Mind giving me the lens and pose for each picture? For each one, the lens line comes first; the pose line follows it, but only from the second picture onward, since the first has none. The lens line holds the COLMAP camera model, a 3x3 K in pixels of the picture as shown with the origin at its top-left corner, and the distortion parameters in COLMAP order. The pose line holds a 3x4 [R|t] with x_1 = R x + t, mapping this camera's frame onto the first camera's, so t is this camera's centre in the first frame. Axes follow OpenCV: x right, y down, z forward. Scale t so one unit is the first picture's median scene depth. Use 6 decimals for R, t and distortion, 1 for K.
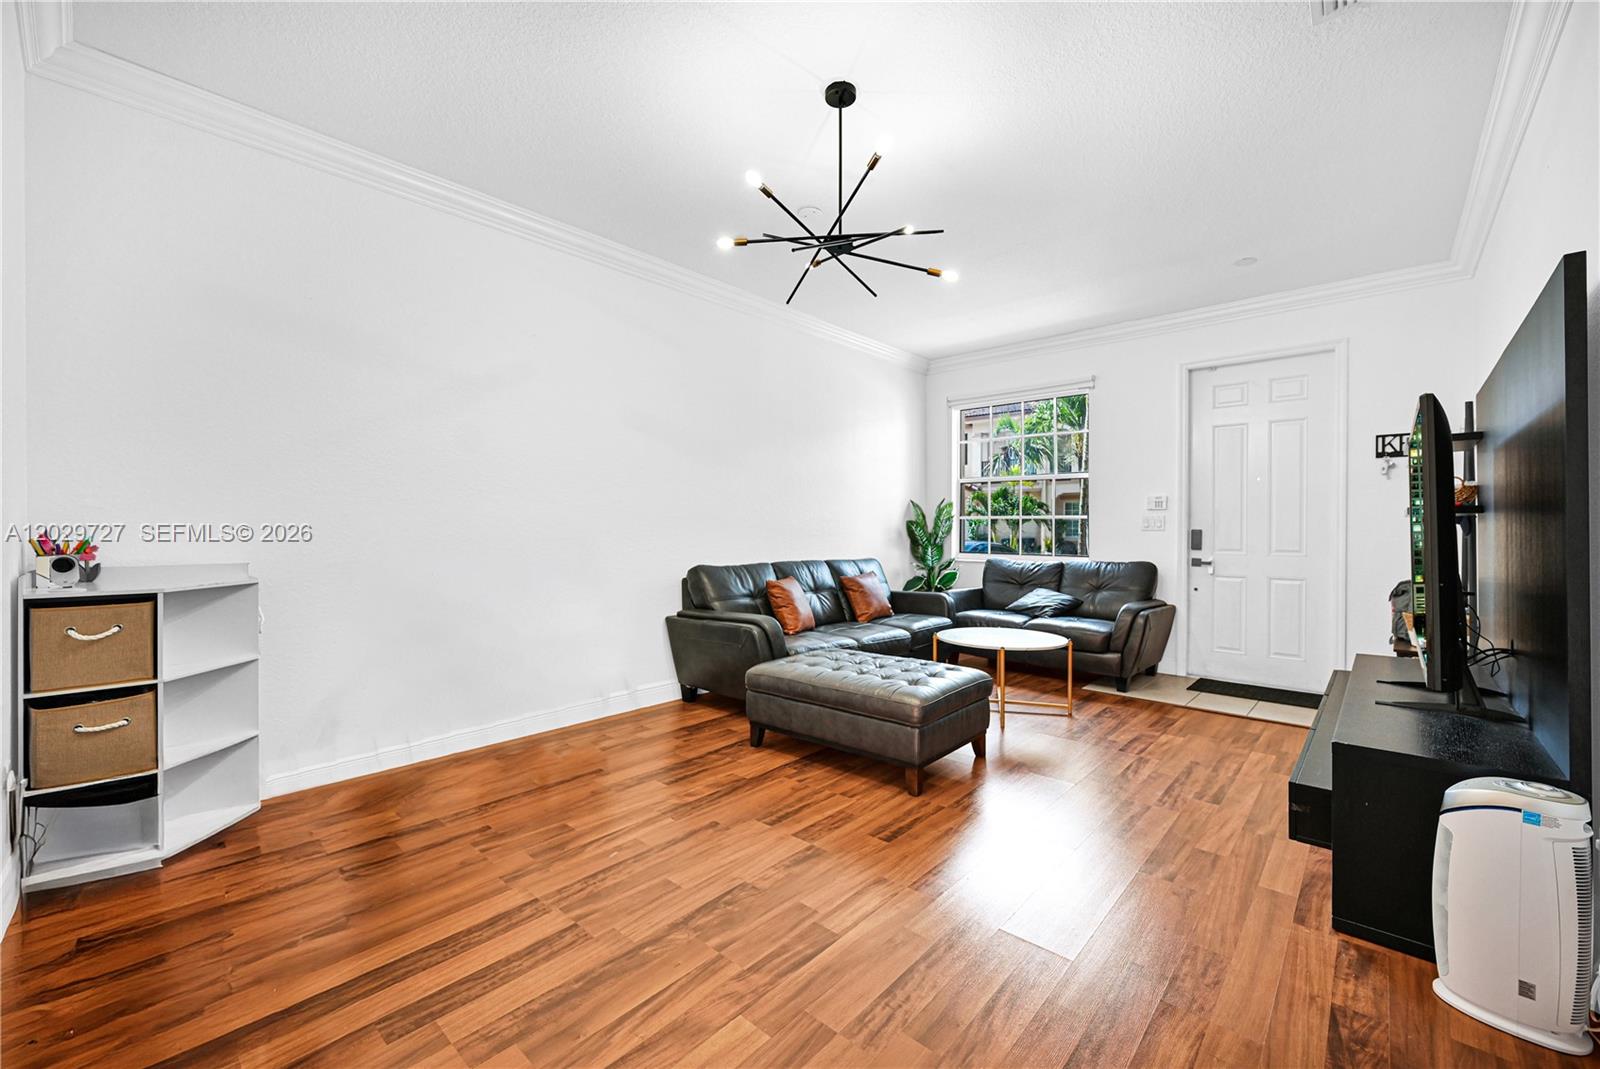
lens RADIAL K [[647.2, 0, 800.8], [0, 647.2, 532.0], [0, 0, 1]] dist [-0.001228, -0.000035]
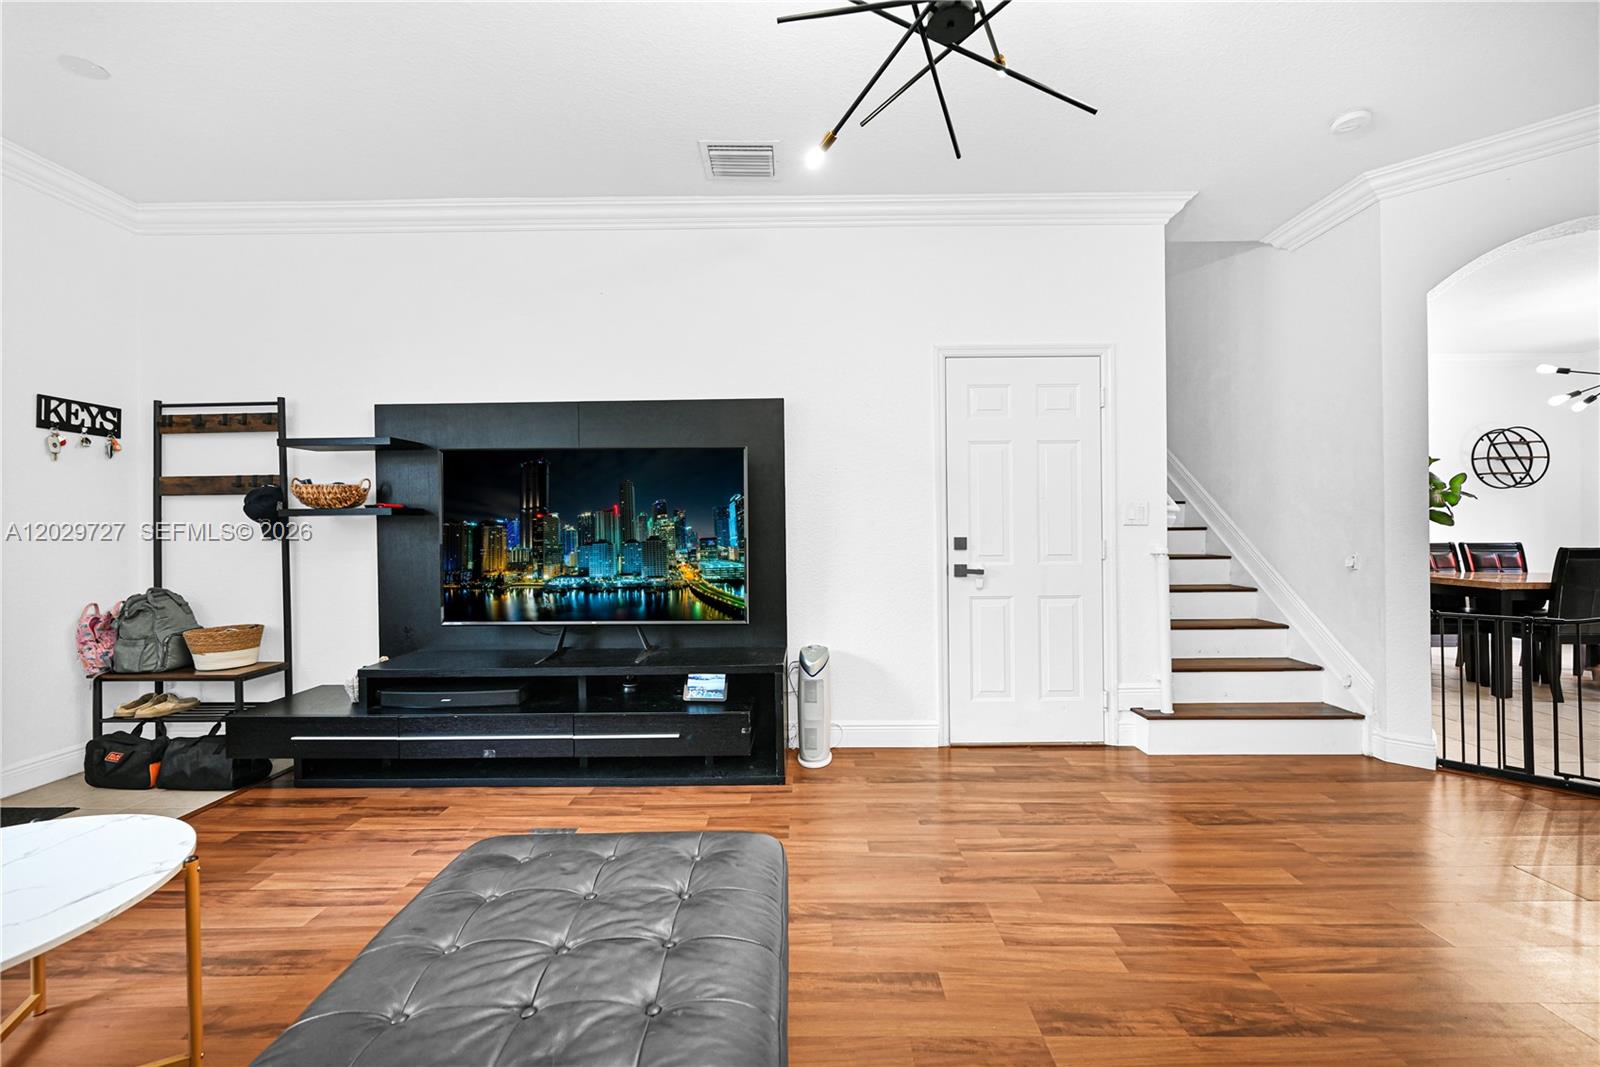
lens RADIAL K [[639.5, 0, 805.4], [0, 639.5, 534.9], [0, 0, 1]] dist [-0.006499, -0.000319]
pose [[-0.664821, -0.003460, 0.746995, -0.307425], [0.008198, 0.999895, 0.011928, -0.002877], [-0.746958, 0.014054, -0.664723, 1.694644]]
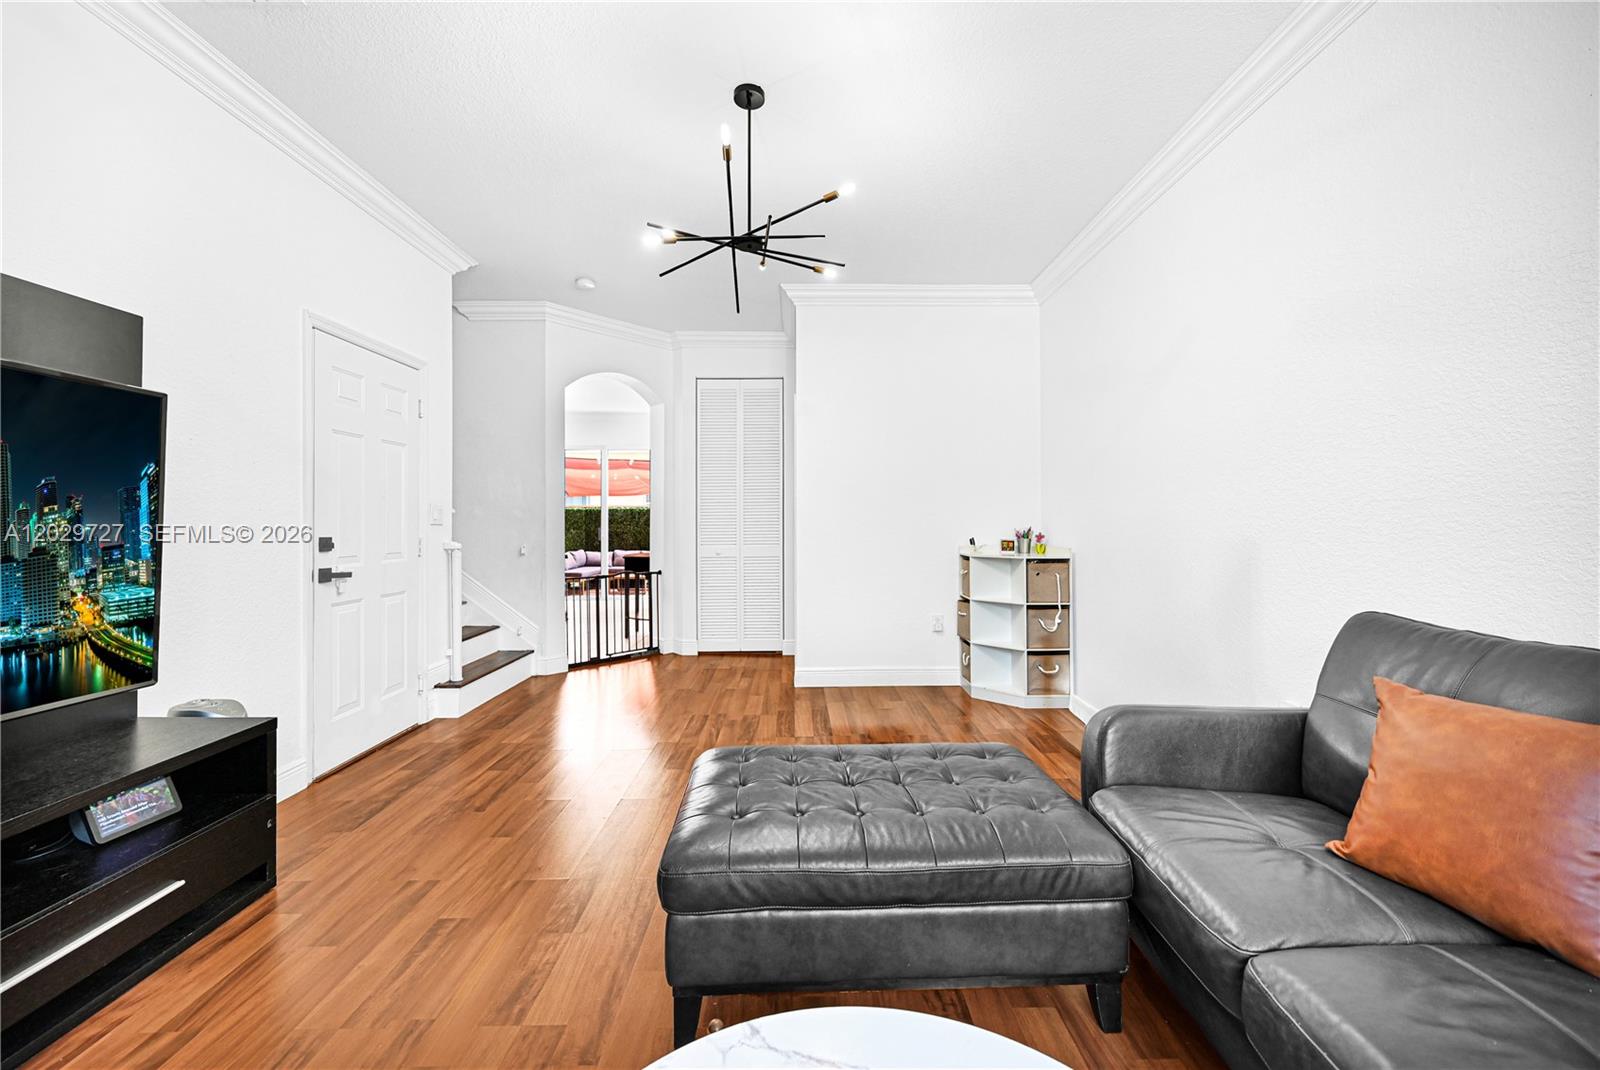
lens RADIAL K [[639.5, 0, 805.4], [0, 639.5, 536.4], [0, 0, 1]] dist [-0.006499, -0.000319]
pose [[-0.733296, 0.008755, -0.679853, 0.775374], [-0.009388, 0.999691, 0.023000, -0.019489], [0.679845, 0.023248, -0.732987, 2.068058]]
